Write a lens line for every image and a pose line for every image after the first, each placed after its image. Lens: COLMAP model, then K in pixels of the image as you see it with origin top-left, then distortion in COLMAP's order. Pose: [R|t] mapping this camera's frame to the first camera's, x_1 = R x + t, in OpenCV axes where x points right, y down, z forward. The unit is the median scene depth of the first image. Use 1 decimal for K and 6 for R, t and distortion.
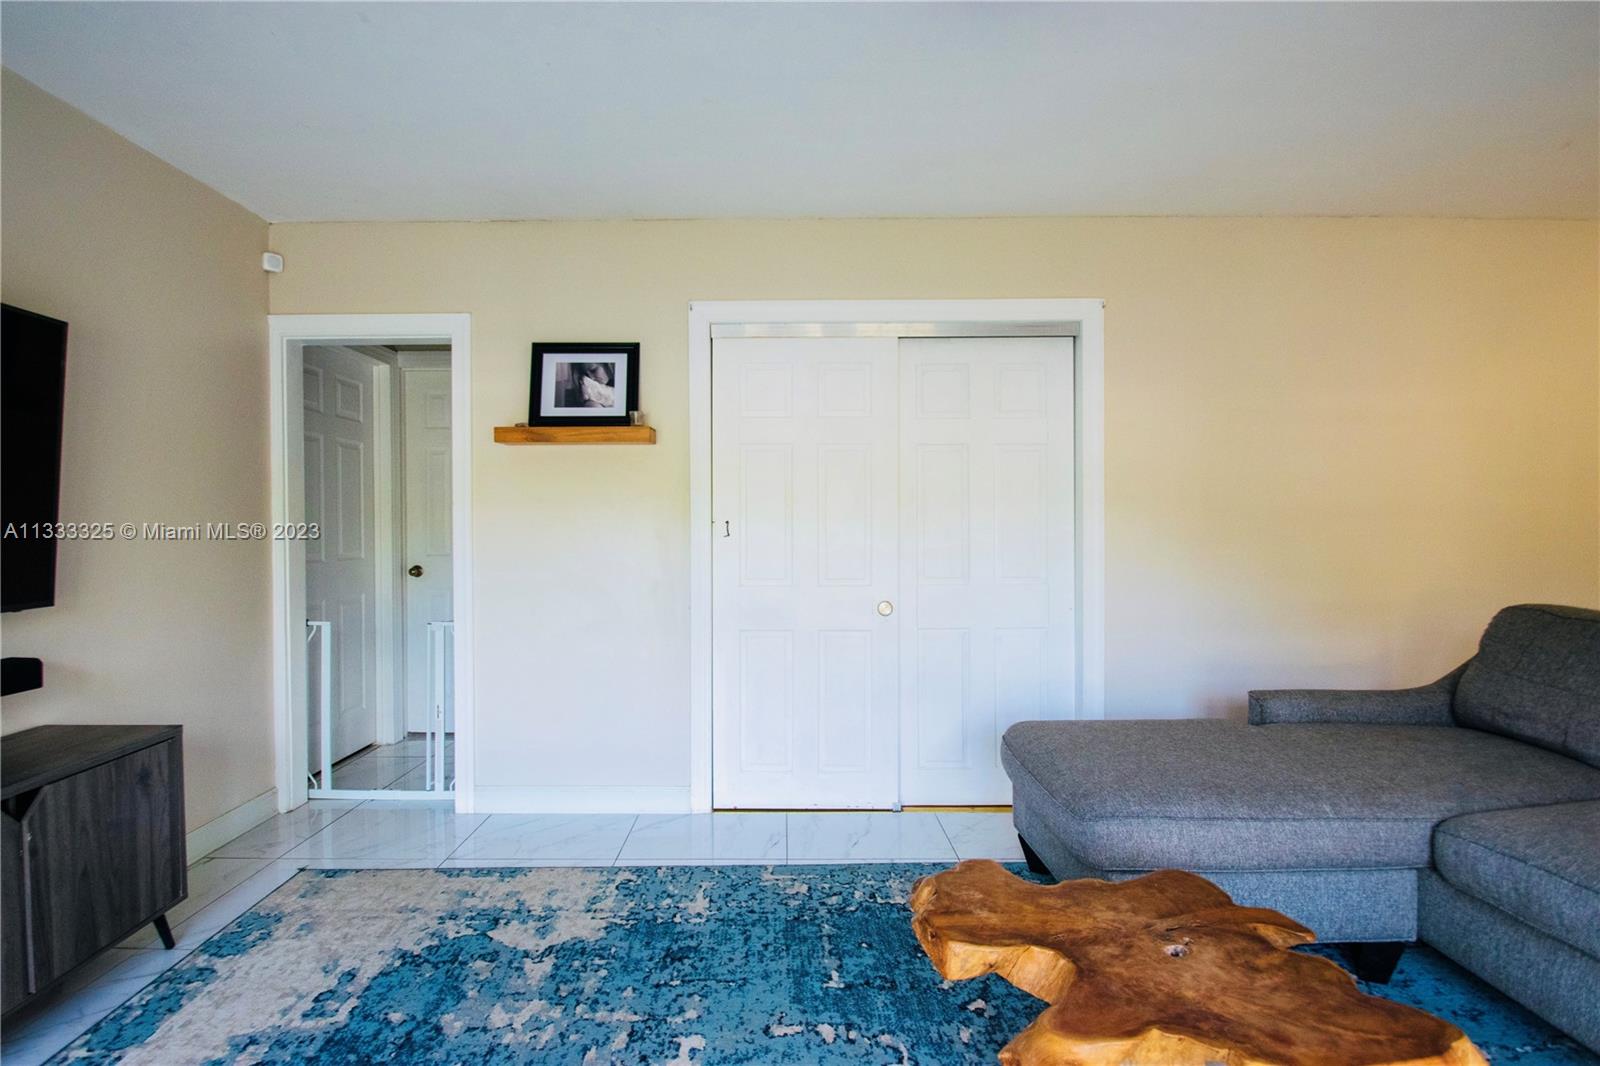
lens RADIAL K [[780.5, 0, 793.7], [0, 780.5, 527.9], [0, 0, 1]] dist [-0.005171, -0.002946]
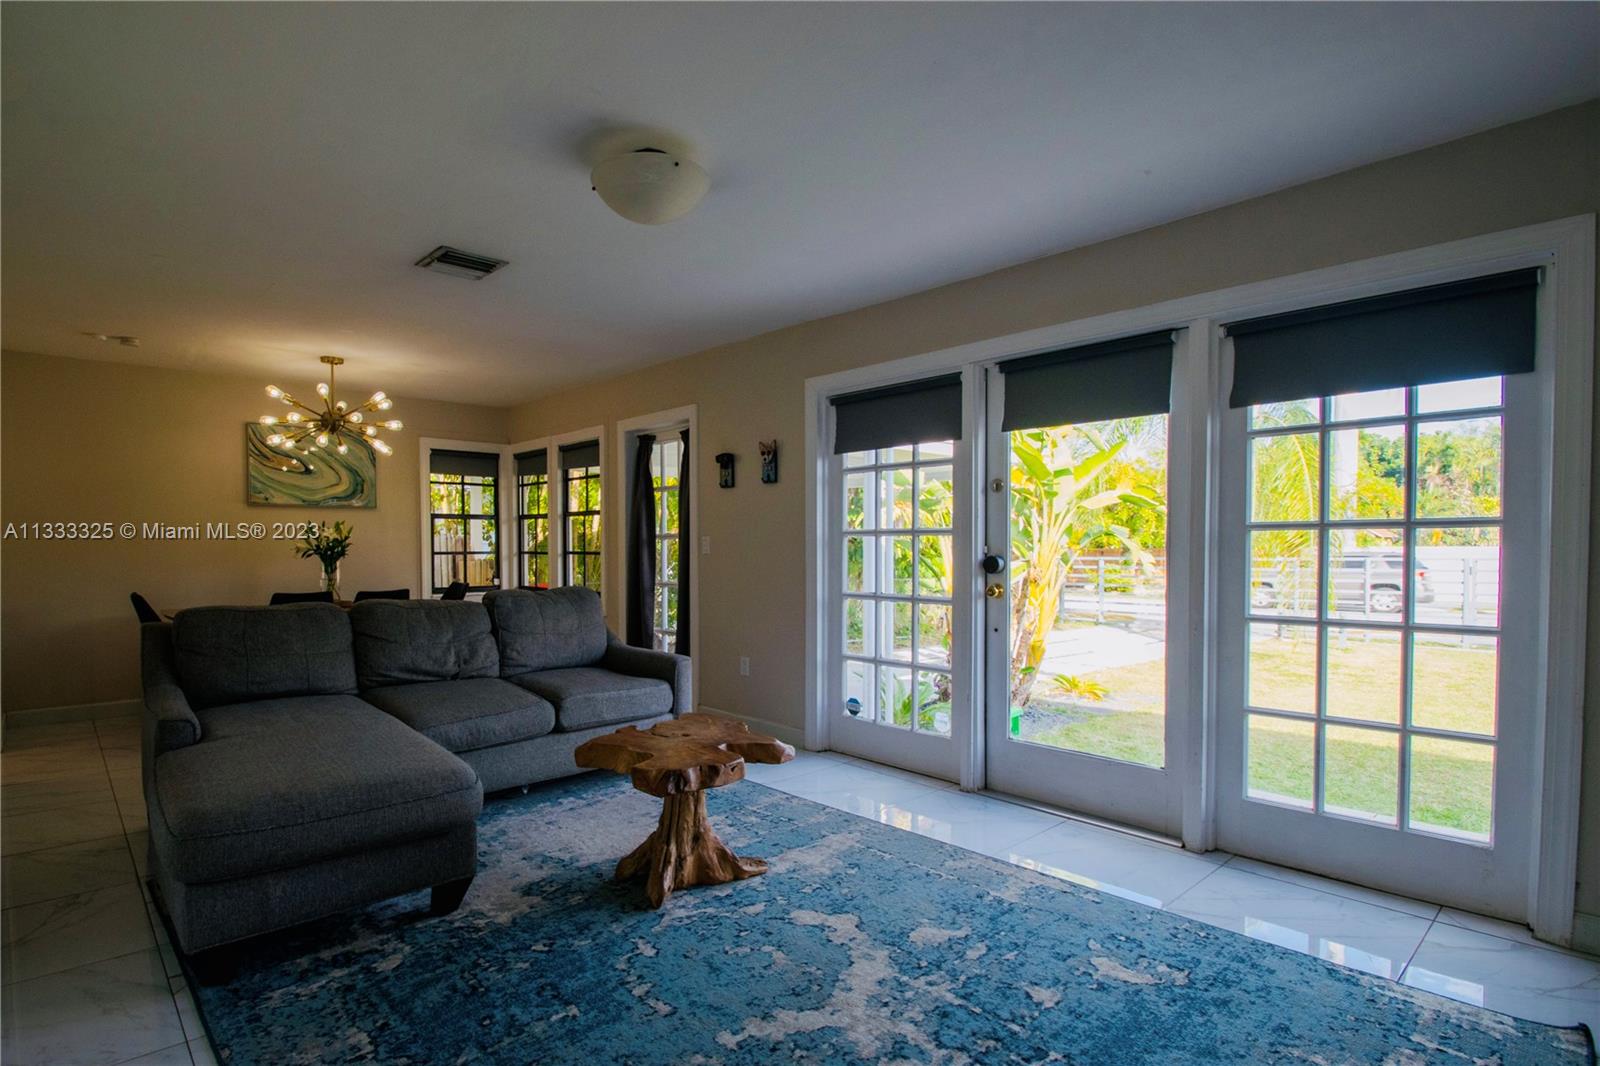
lens RADIAL K [[764.3, 0, 716.0], [0, 764.3, 566.0], [0, 0, 1]] dist [0.001740, -0.011742]
pose [[-0.624241, -0.012945, 0.781125, -0.674646], [0.012356, 0.999574, 0.026440, 0.000707], [-0.781134, 0.026157, -0.623815, 1.209784]]
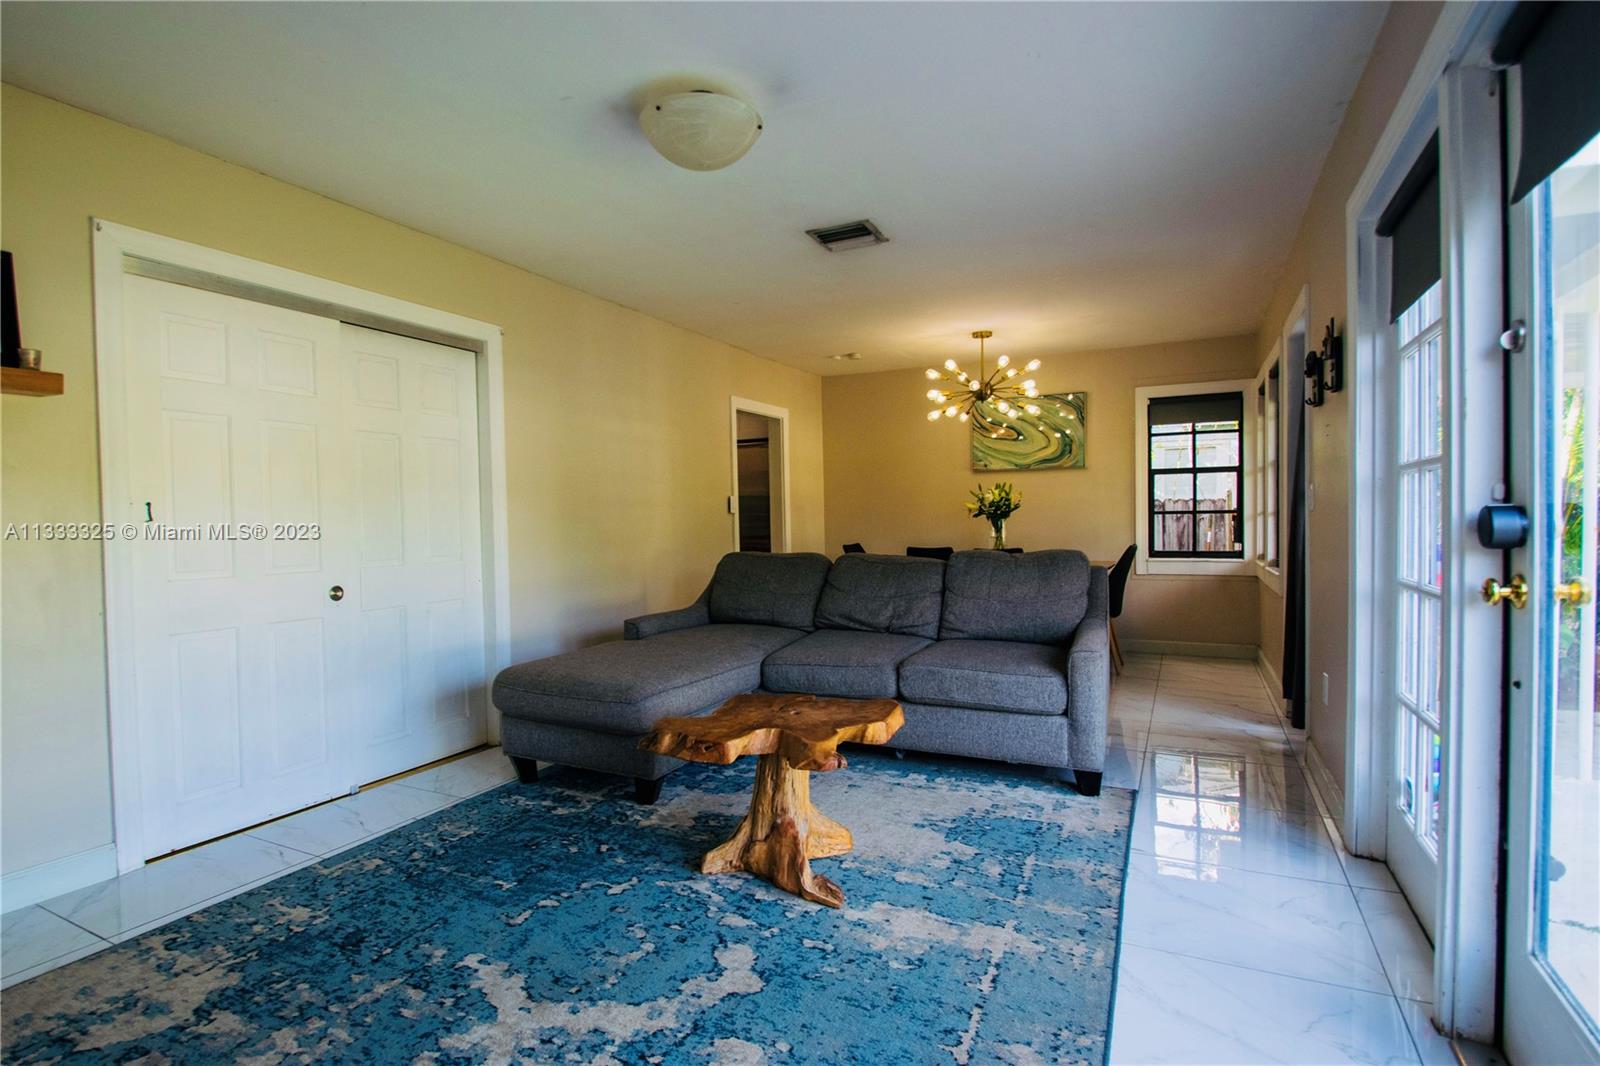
lens RADIAL K [[764.3, 0, 795.1], [0, 764.3, 532.4], [0, 0, 1]] dist [0.001740, -0.011742]
pose [[0.445832, -0.018938, 0.894916, -0.660465], [0.016650, 0.999779, 0.012862, 0.031115], [-0.894962, 0.009166, 0.446048, 0.067267]]
